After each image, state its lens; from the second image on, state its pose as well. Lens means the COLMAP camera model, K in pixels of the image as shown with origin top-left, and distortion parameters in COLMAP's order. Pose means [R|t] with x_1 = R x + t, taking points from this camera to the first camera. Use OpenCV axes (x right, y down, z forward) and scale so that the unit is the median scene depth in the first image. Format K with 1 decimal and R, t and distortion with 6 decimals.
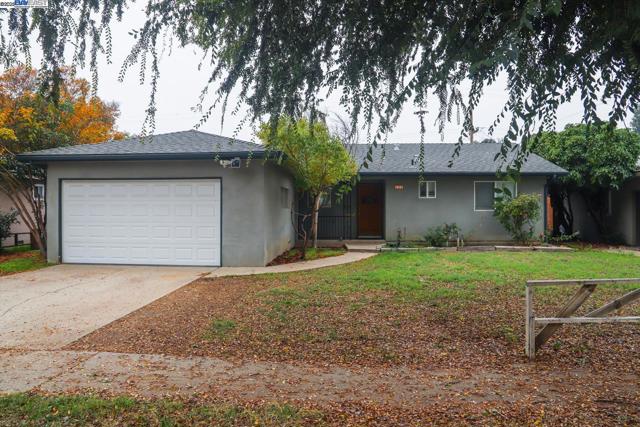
lens RADIAL K [[460.6, 0, 319.5], [0, 460.6, 213.7], [0, 0, 1]] dist [-0.093189, 0.058086]
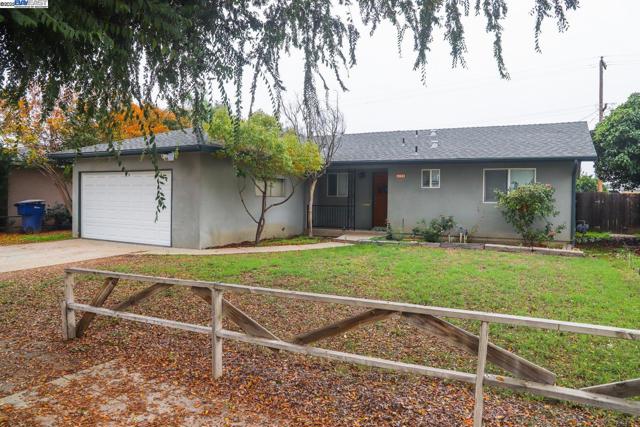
lens RADIAL K [[460.6, 0, 317.2], [0, 460.6, 214.6], [0, 0, 1]] dist [-0.093189, 0.058086]
pose [[0.913065, 0.029317, -0.406759, 0.470151], [-0.017578, 0.999315, 0.032566, -0.008033], [0.407435, -0.022585, 0.912955, 0.086361]]
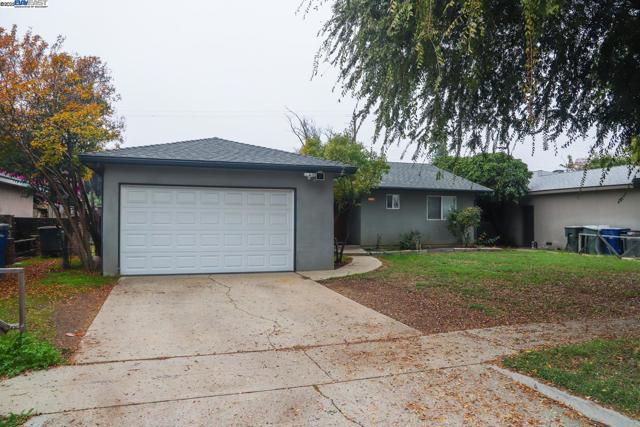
lens RADIAL K [[460.6, 0, 321.5], [0, 460.6, 211.9], [0, 0, 1]] dist [-0.093189, 0.058086]
pose [[0.915711, 0.011924, 0.401661, -0.476545], [-0.003332, 0.999751, -0.022085, 0.000078], [-0.401825, 0.018885, 0.915522, -0.008240]]
